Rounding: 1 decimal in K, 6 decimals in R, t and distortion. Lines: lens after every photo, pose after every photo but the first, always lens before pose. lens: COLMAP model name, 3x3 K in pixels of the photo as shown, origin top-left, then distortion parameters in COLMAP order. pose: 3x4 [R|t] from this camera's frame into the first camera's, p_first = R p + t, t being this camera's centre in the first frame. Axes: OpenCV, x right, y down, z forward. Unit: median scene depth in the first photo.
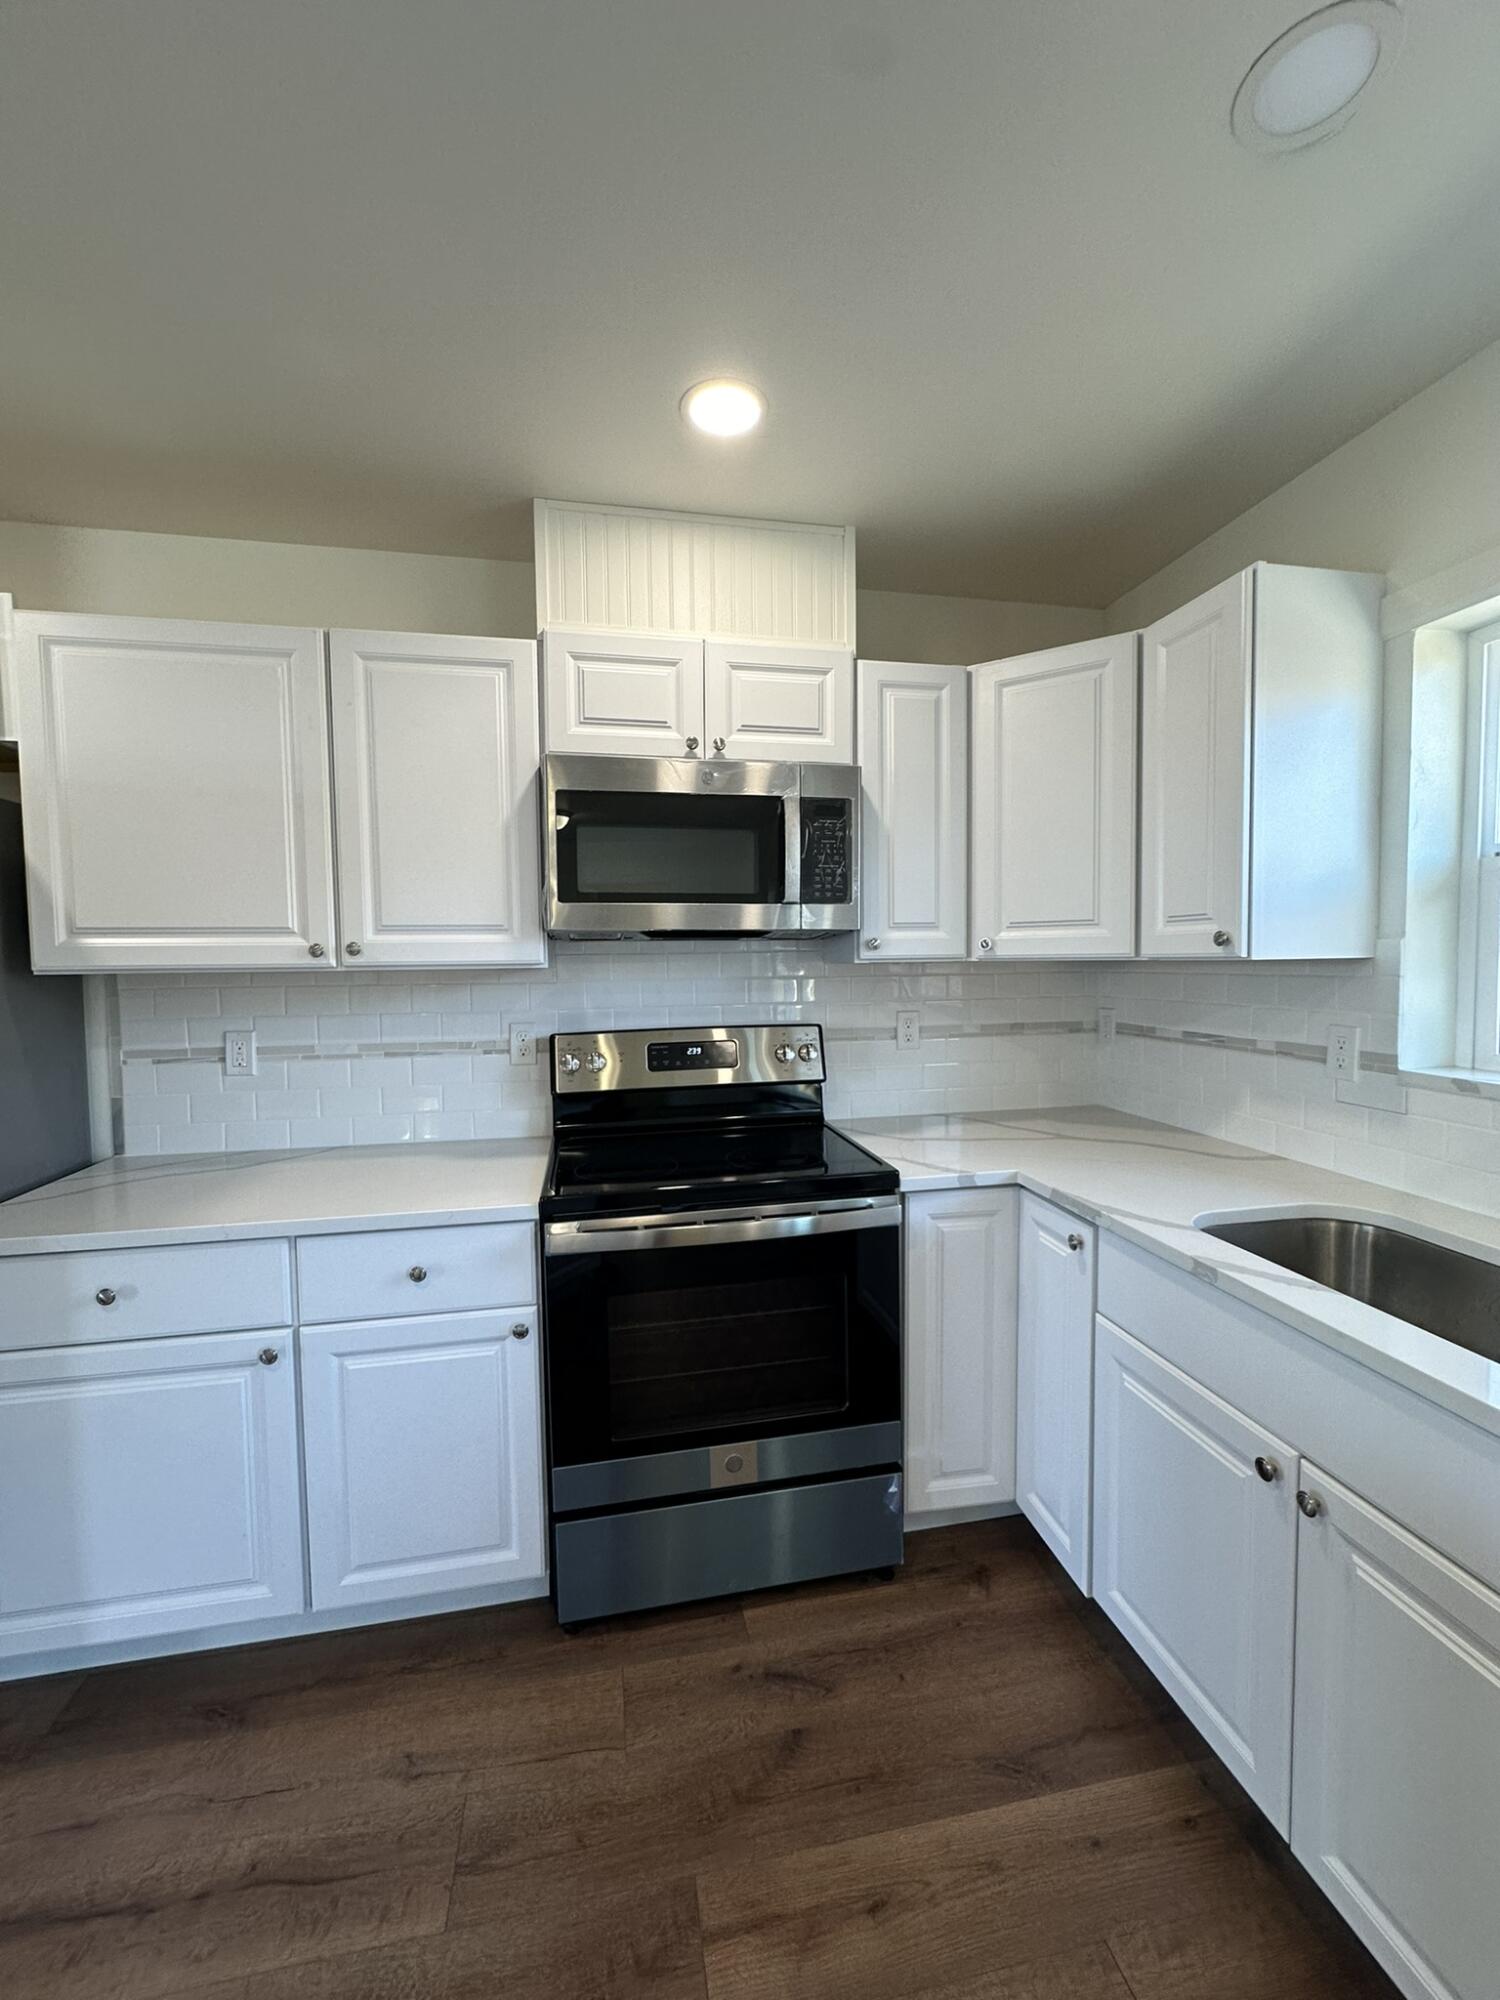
lens RADIAL K [[795.0, 0, 745.8], [0, 795.0, 996.6], [0, 0, 1]] dist [-0.002210, -0.000398]
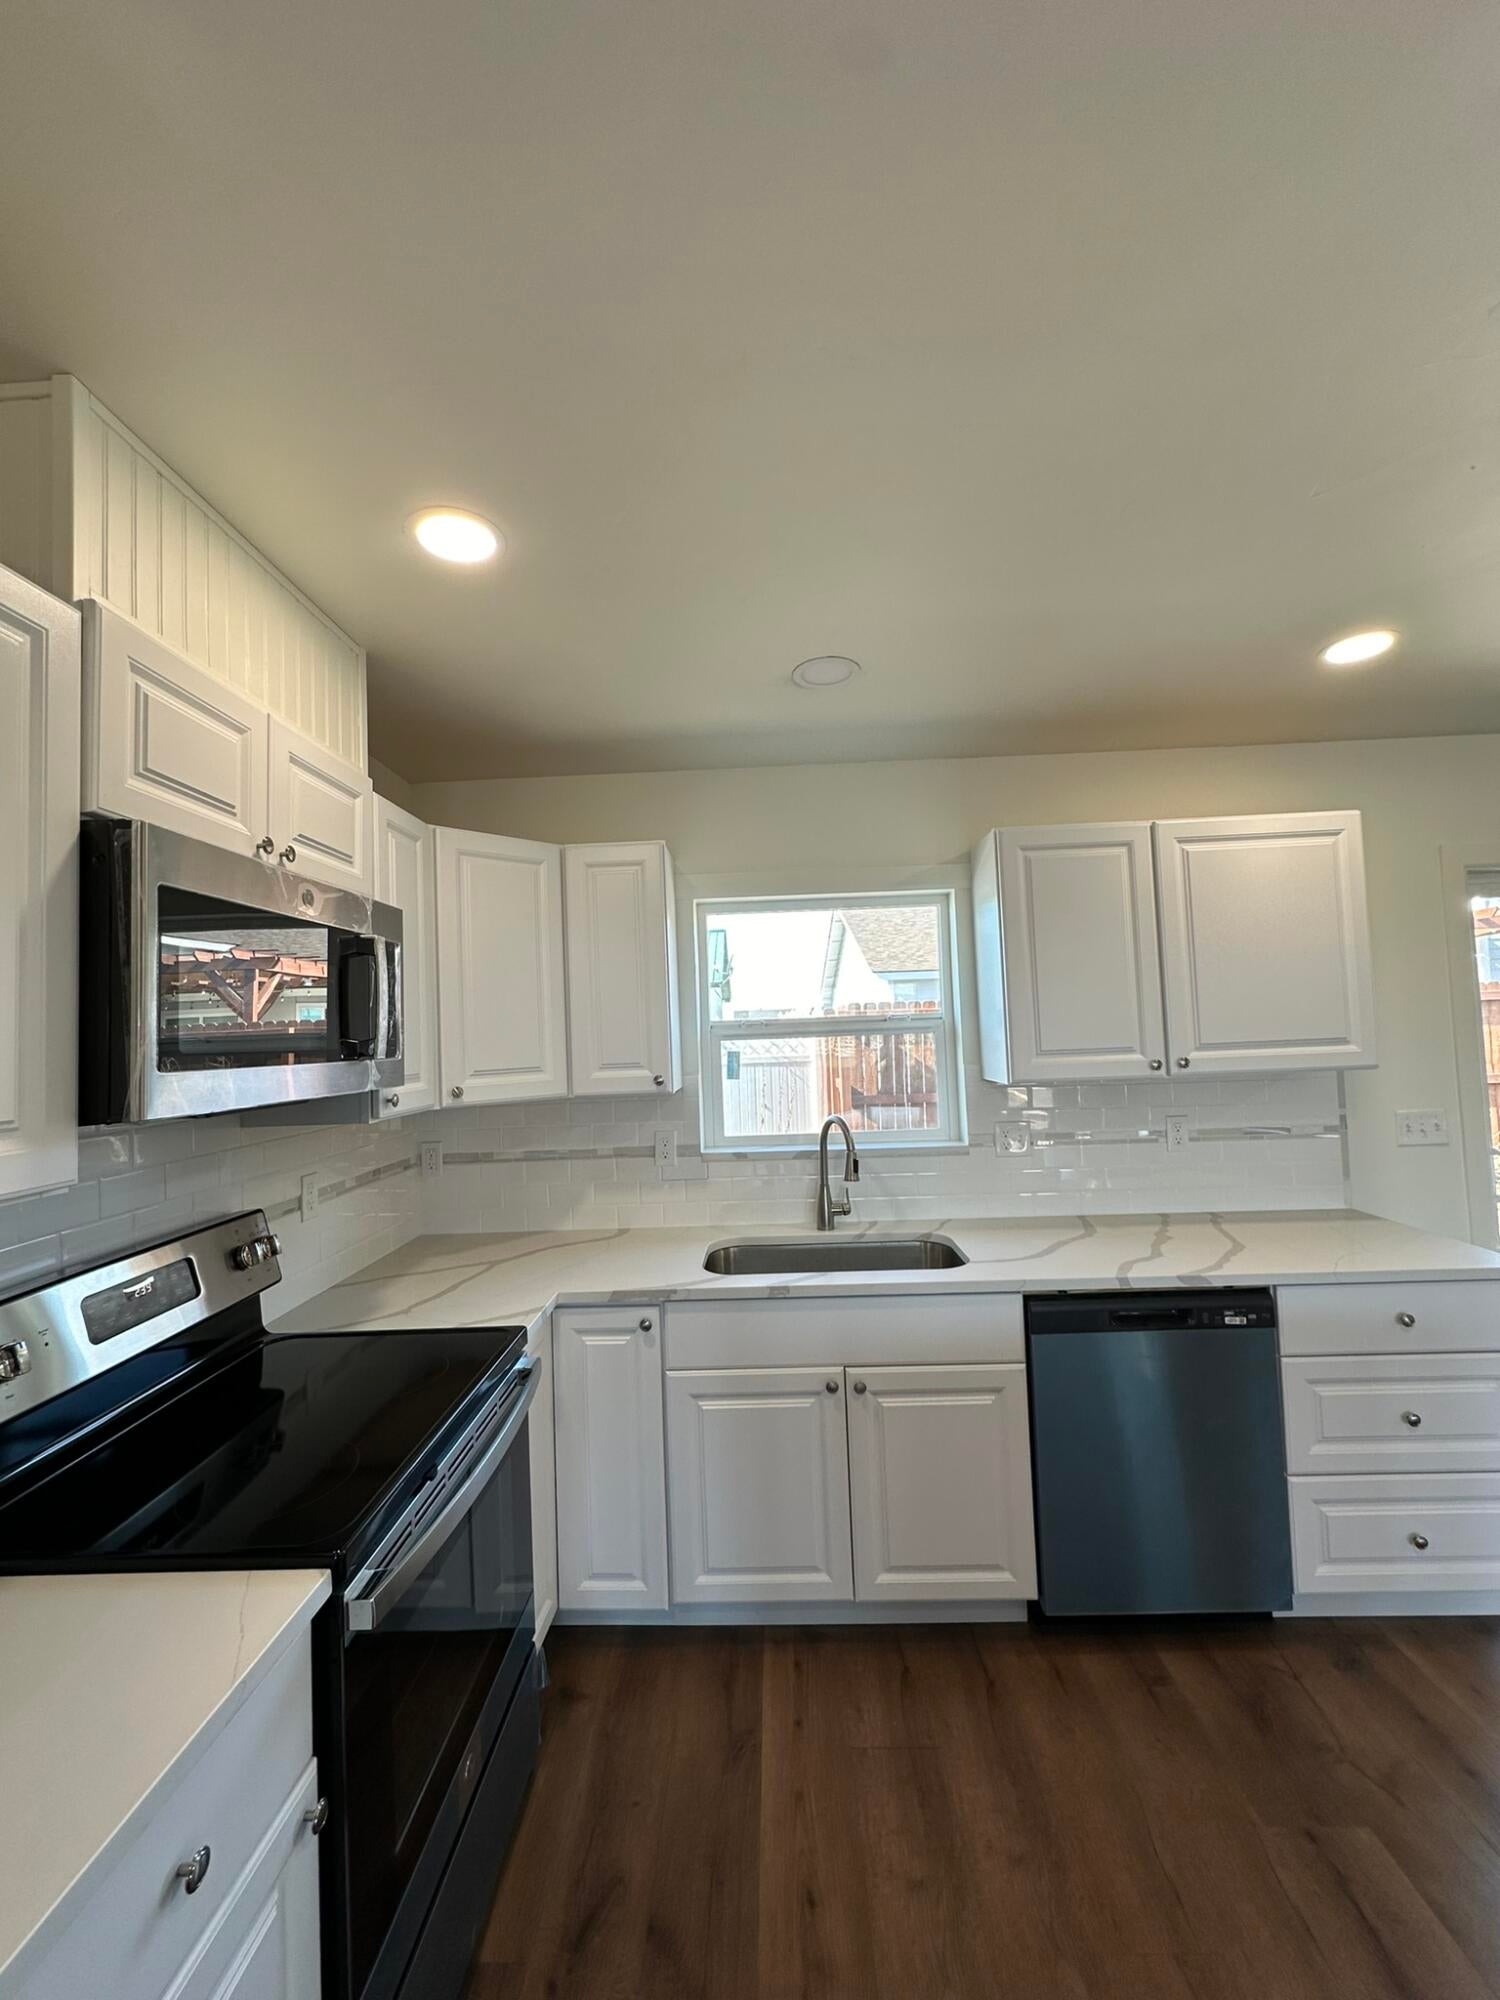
lens RADIAL K [[795.0, 0, 745.8], [0, 795.0, 996.6], [0, 0, 1]] dist [-0.002210, -0.000398]
pose [[0.223175, 0.050512, 0.973469, -0.776405], [0.082537, 0.994091, -0.070504, -0.106090], [-0.971278, 0.096082, 0.217687, 0.488092]]
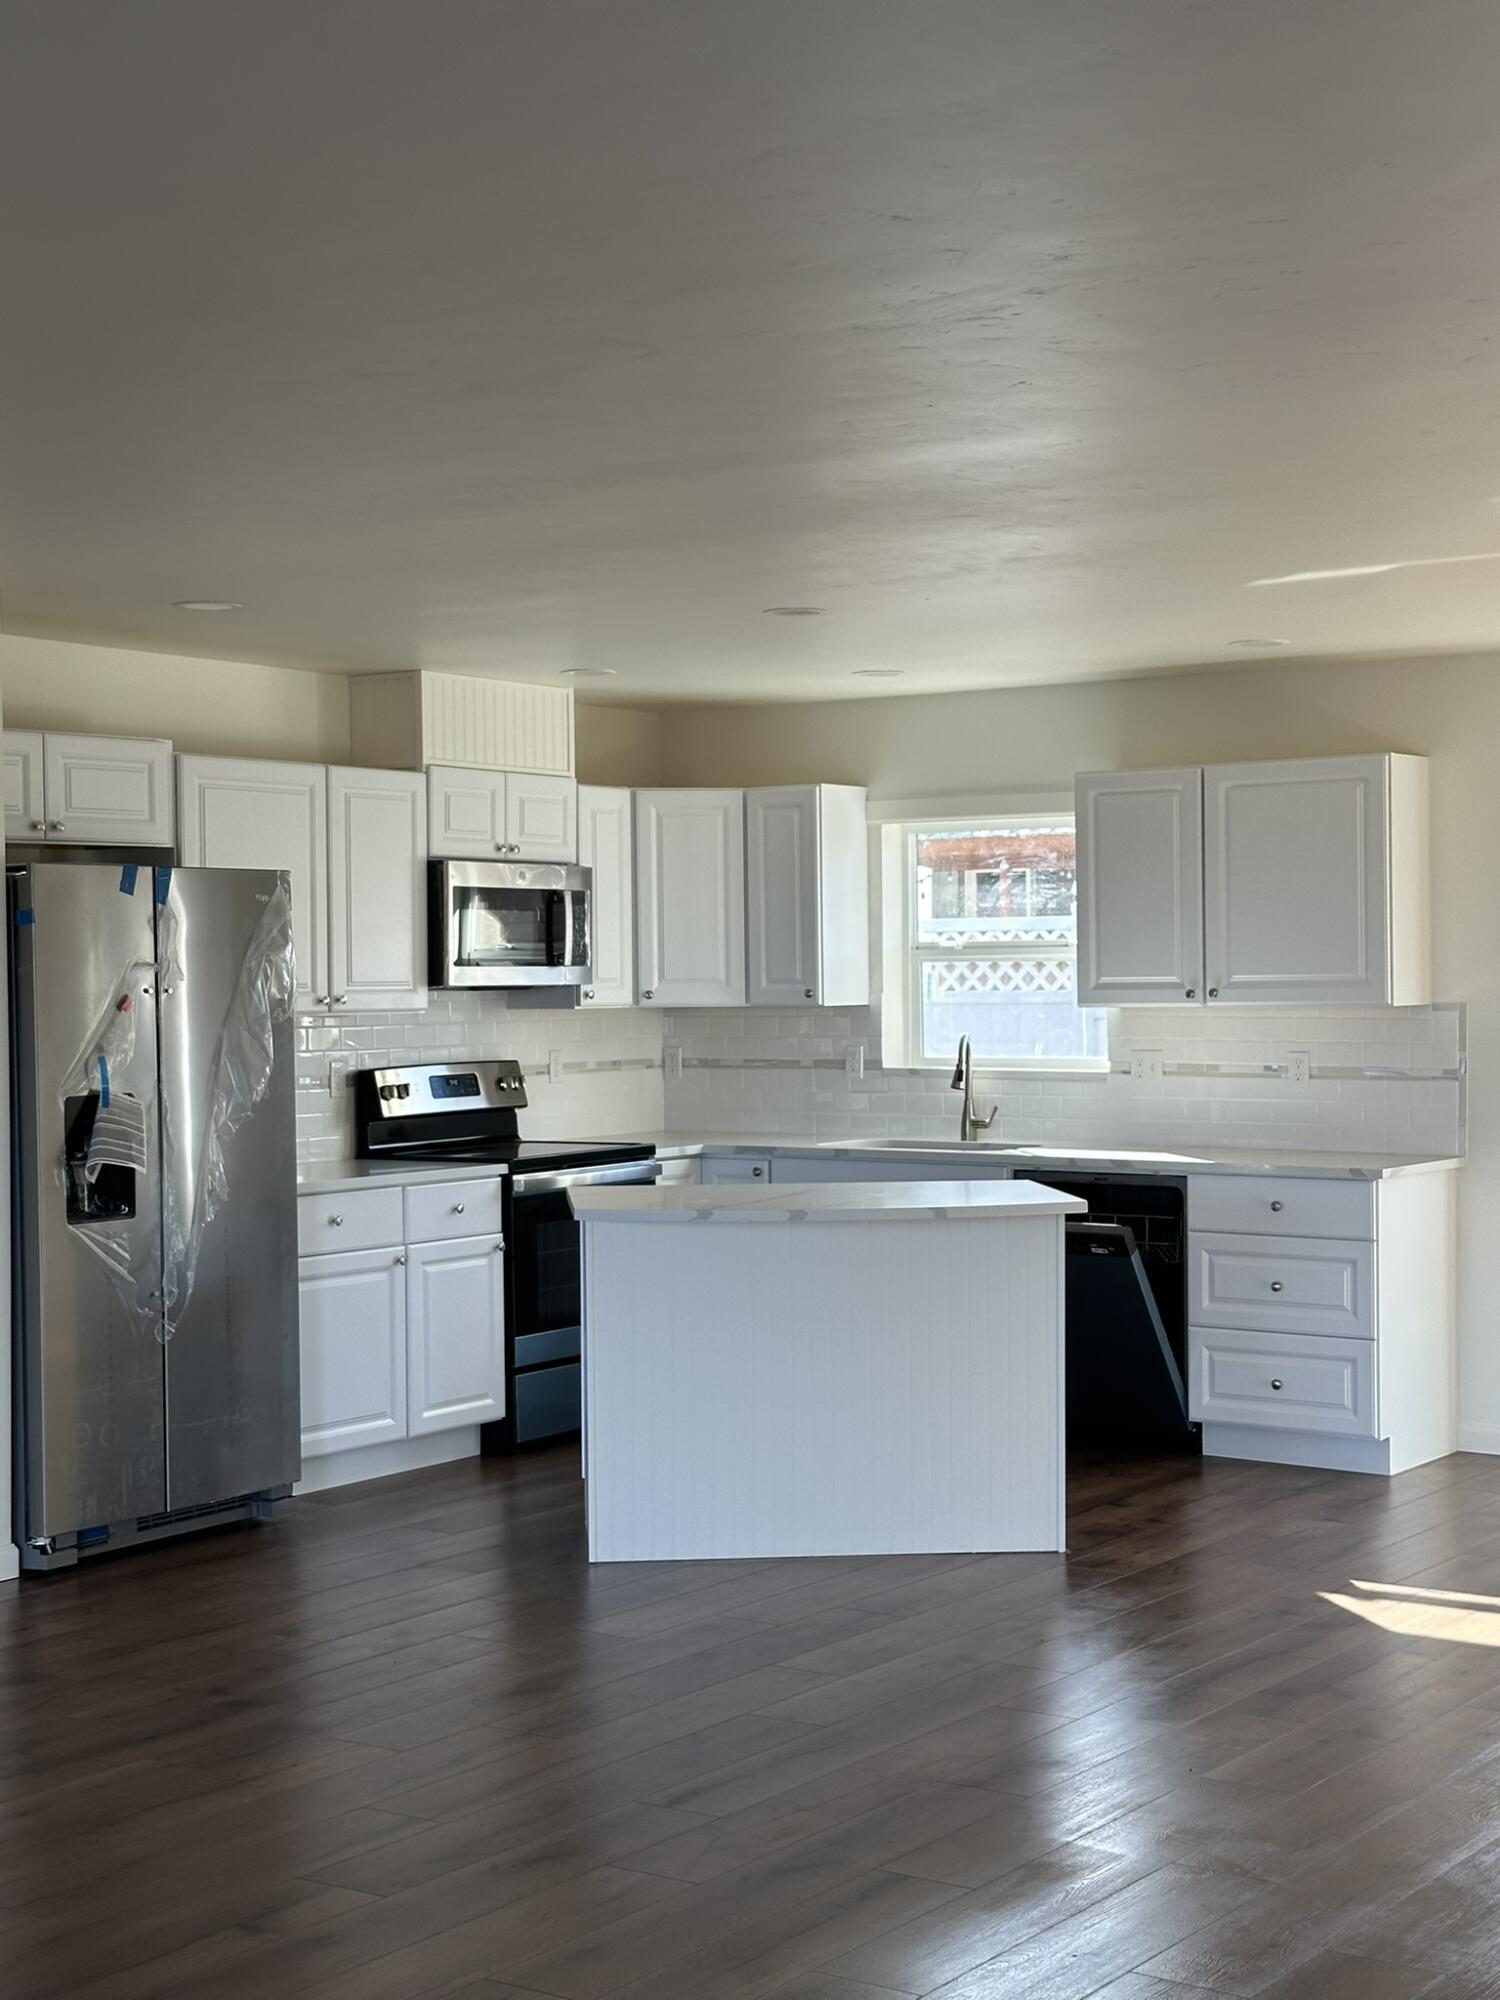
lens RADIAL K [[2955.1, 0, 686.9], [0, 2955.1, 1002.8], [0, 0, 1]] dist [0.417437, 0.012451]
pose [[0.731309, -0.002623, 0.682041, -3.808155], [0.033681, 0.998911, -0.032273, 0.139165], [-0.681214, 0.046573, 0.730601, -3.363127]]
